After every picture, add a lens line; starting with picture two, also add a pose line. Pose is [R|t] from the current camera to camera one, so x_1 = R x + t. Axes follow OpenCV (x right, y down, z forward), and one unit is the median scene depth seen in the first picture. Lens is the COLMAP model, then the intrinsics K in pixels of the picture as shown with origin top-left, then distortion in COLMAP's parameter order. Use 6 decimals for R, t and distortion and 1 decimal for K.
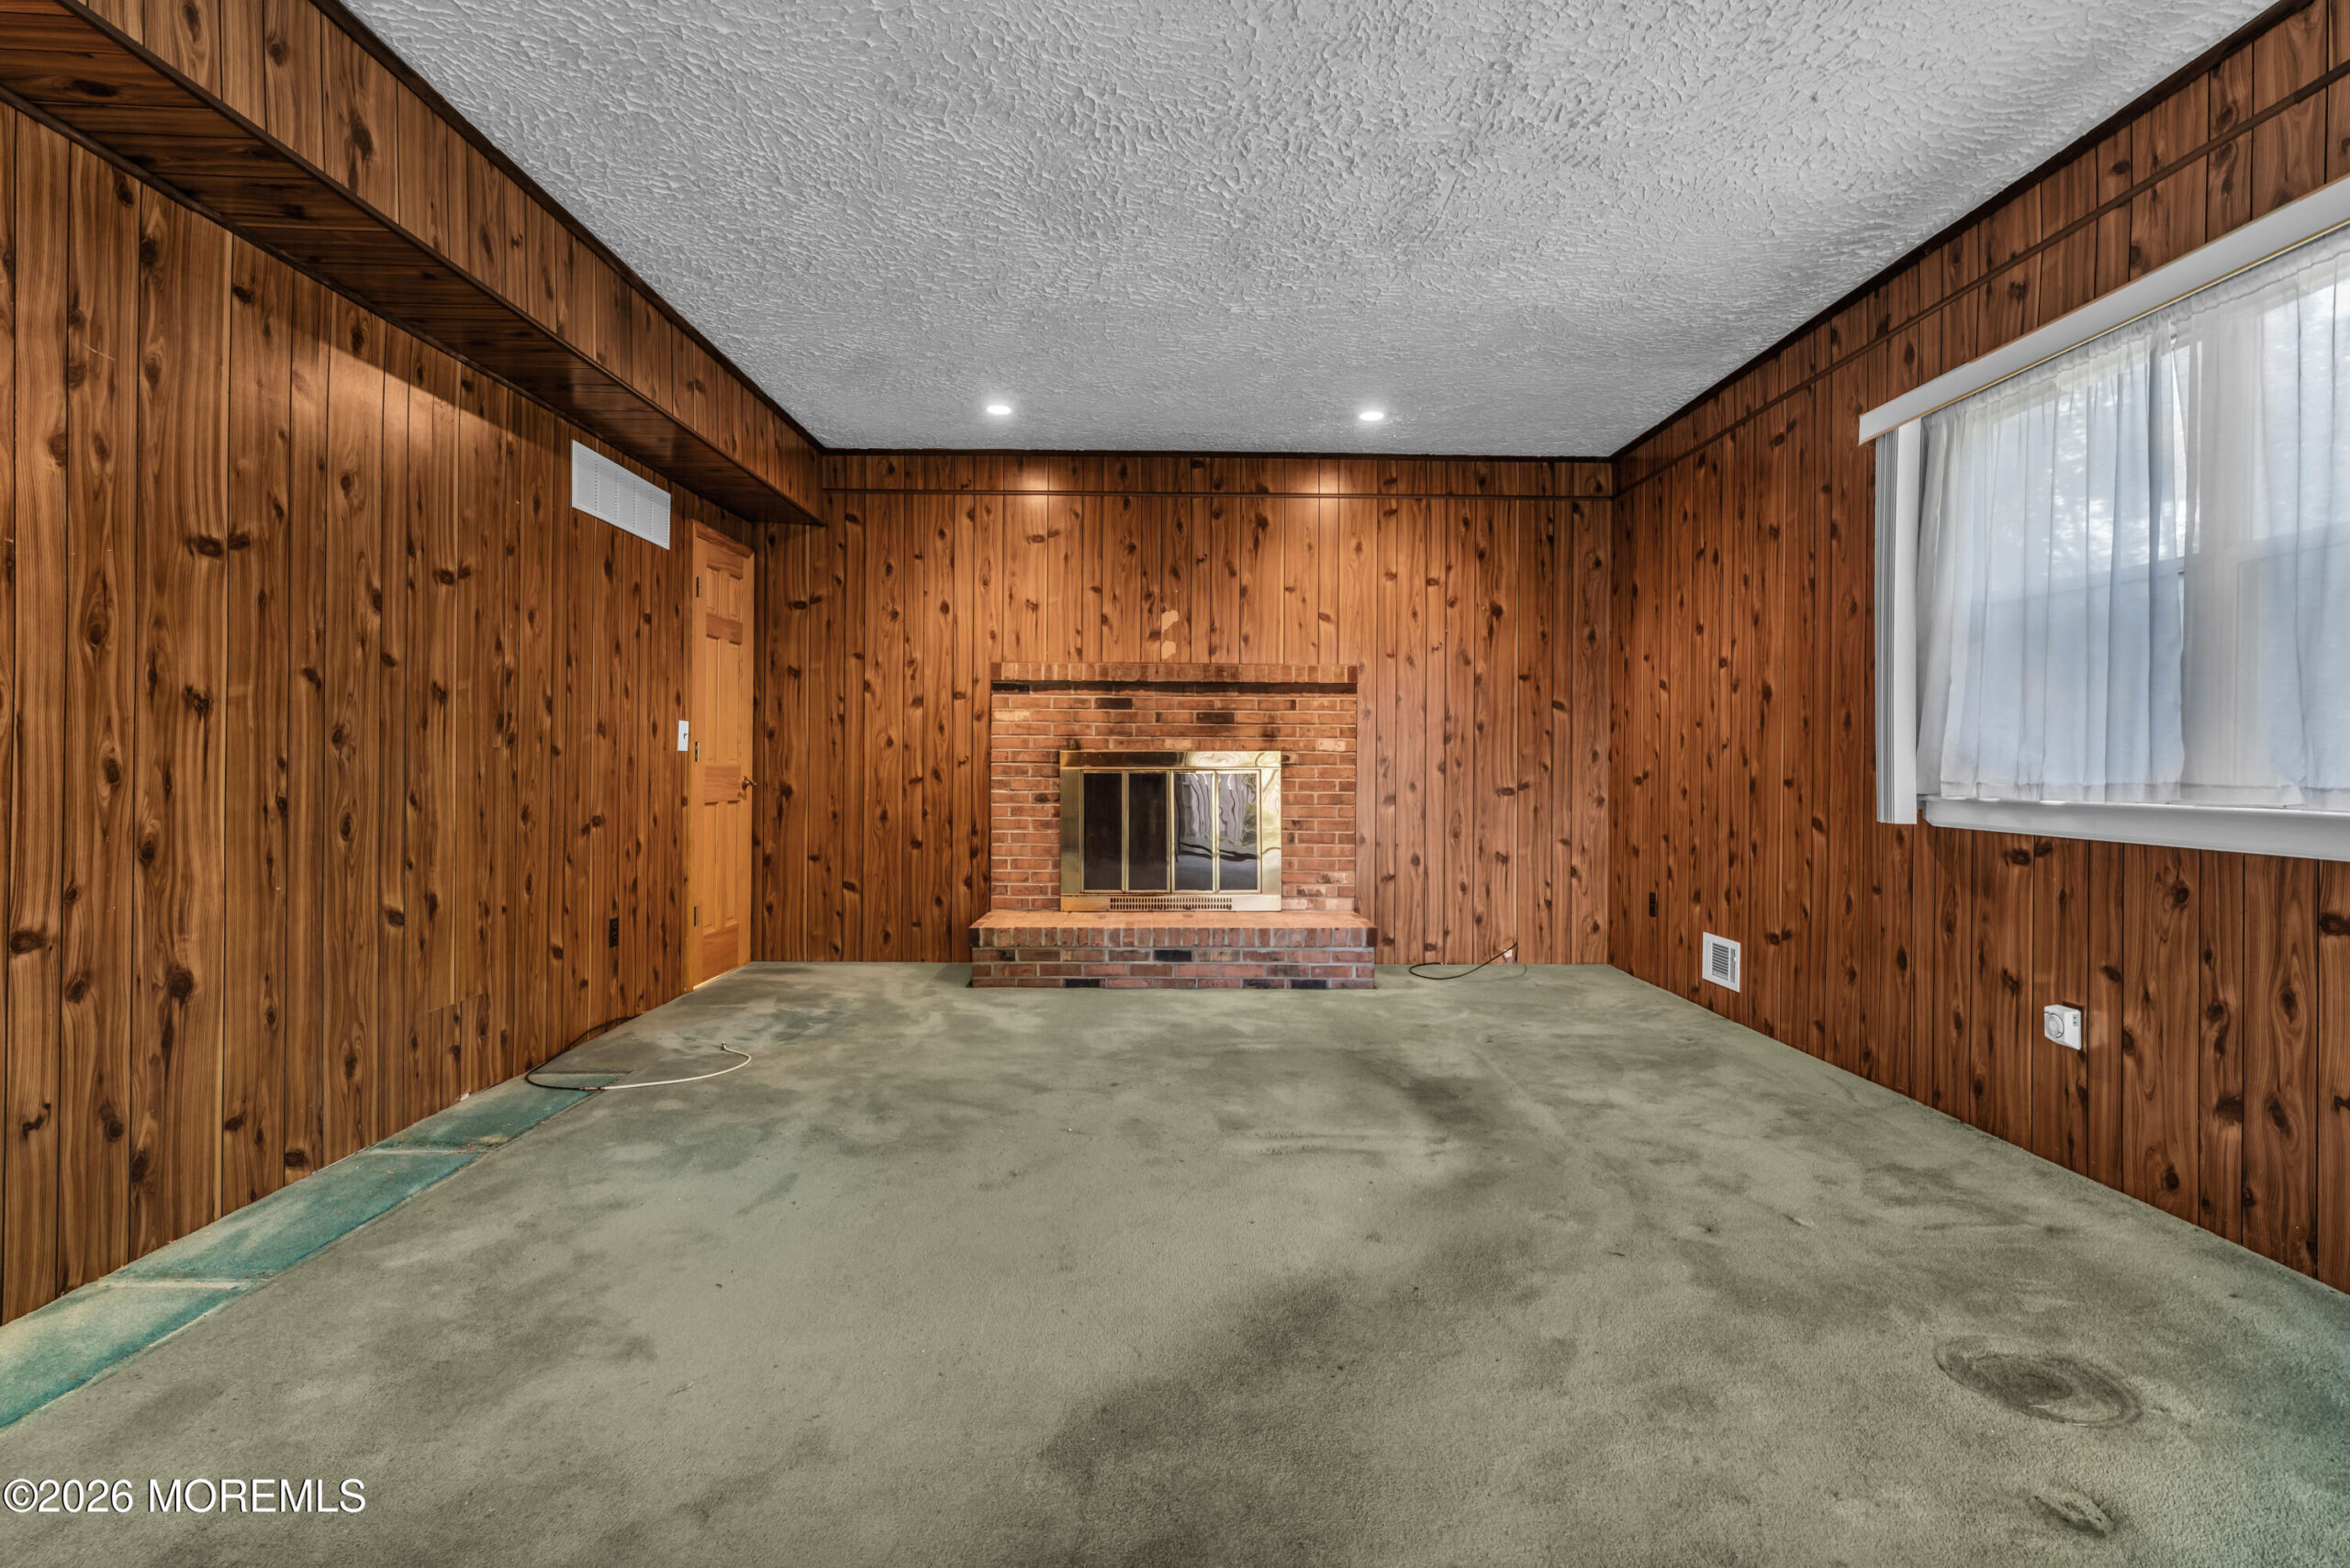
lens RADIAL K [[1125.2, 0, 1176.9], [0, 1125.2, 763.2], [0, 0, 1]] dist [-0.003456, -0.000404]
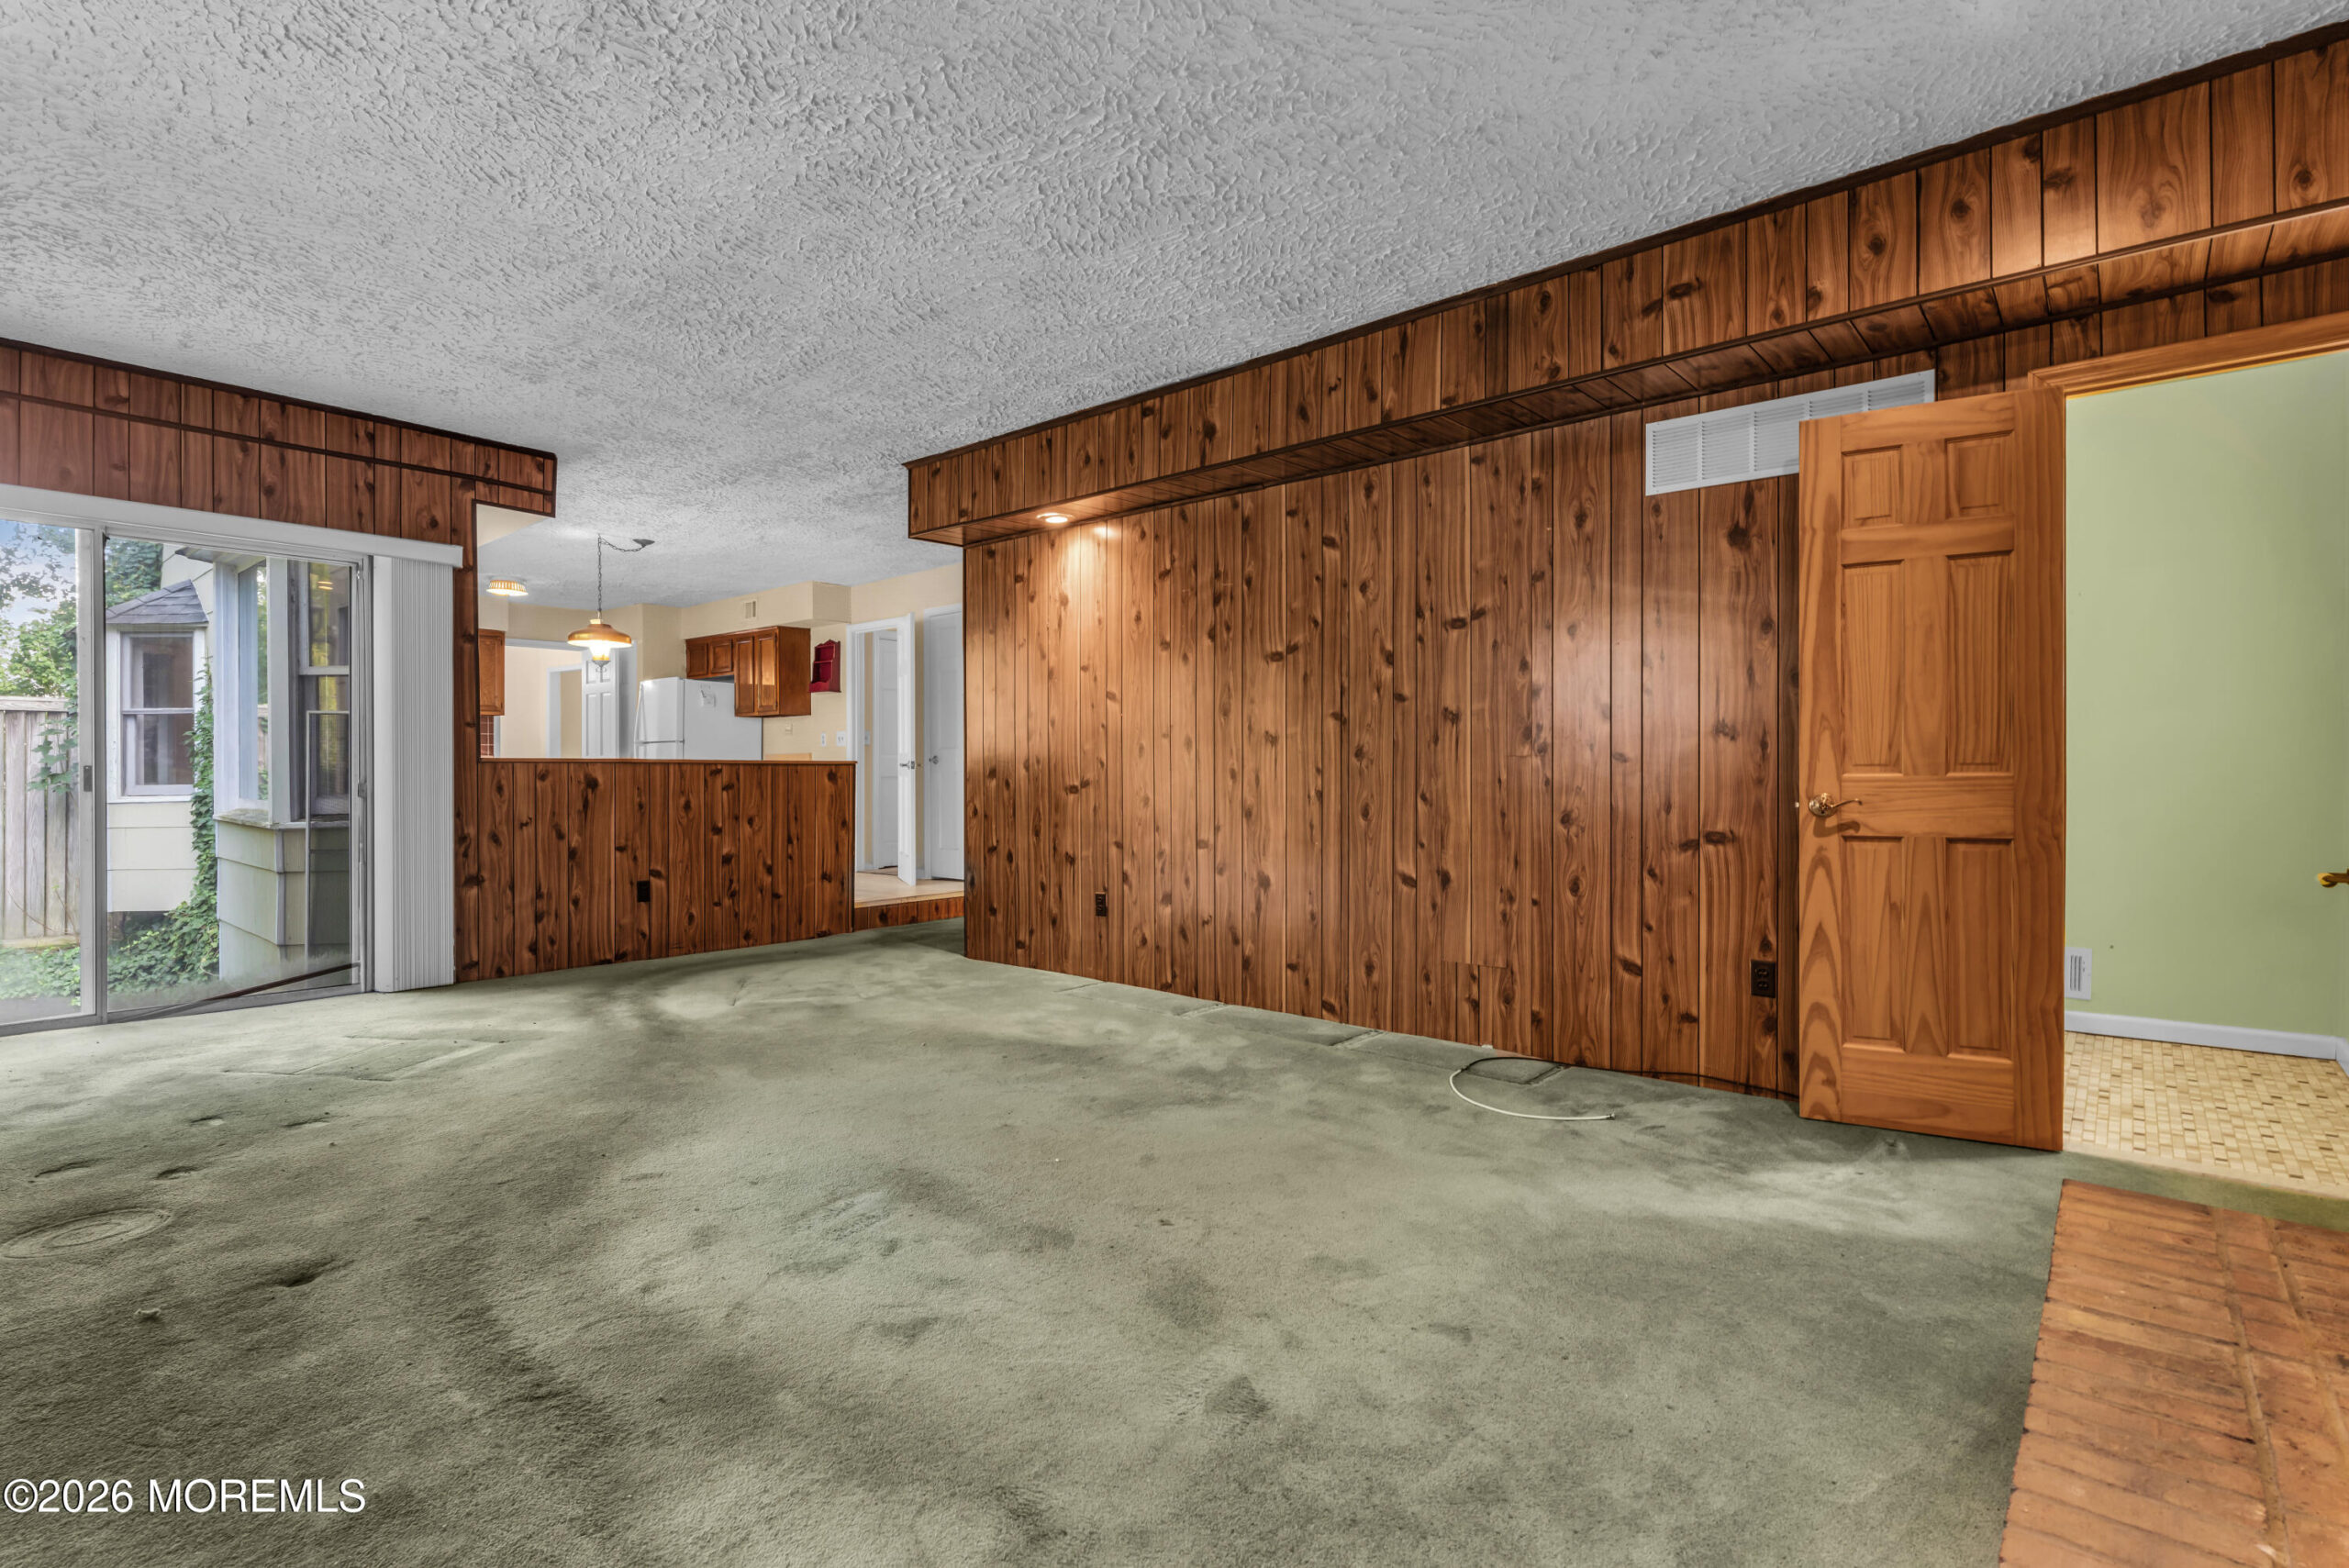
lens RADIAL K [[1124.6, 0, 1176.4], [0, 1124.6, 763.2], [0, 0, 1]] dist [-0.003456, -0.000404]
pose [[-0.669048, -0.004170, -0.743207, 0.344535], [0.000011, 0.999984, -0.005620, -0.000514], [0.743219, -0.003768, -0.669038, 1.103452]]
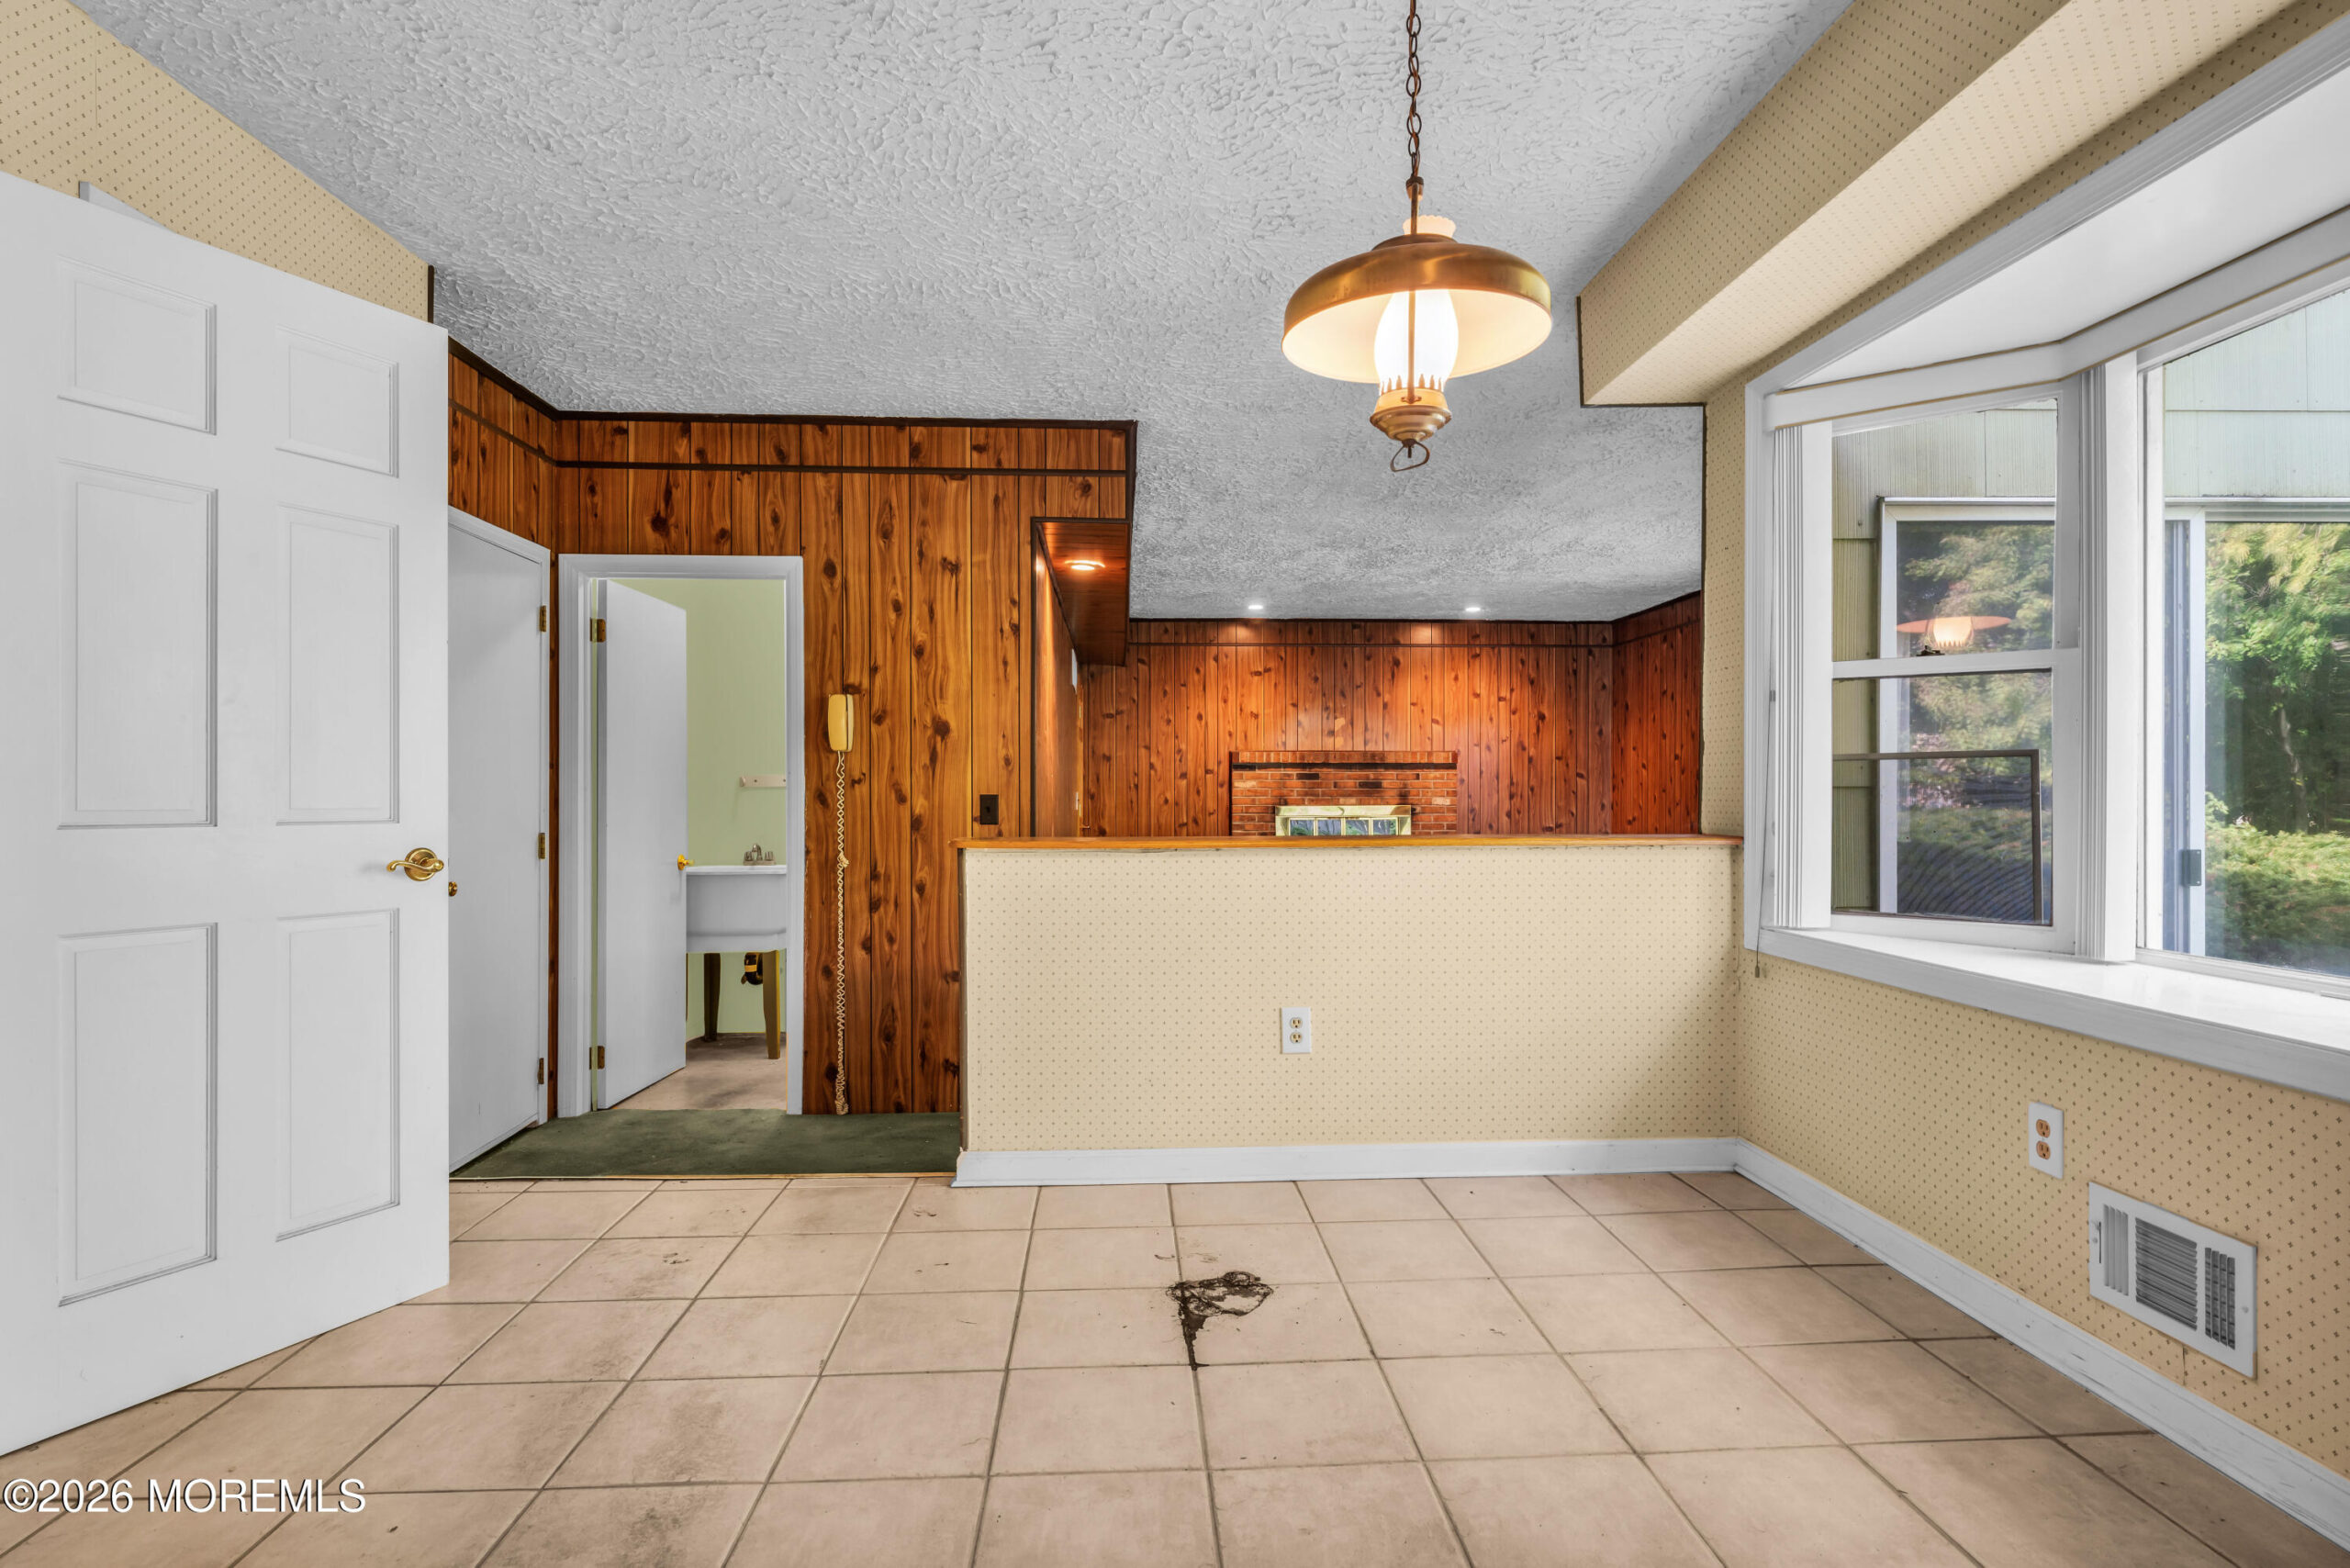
lens RADIAL K [[1216.6, 0, 1163.8], [0, 1216.6, 792.2], [0, 0, 1]] dist [0.000659, 0.000151]
pose [[0.999686, -0.006316, 0.024244, -0.337099], [0.006303, 0.999980, 0.000638, -0.036303], [-0.024248, -0.000485, 0.999706, -0.819065]]
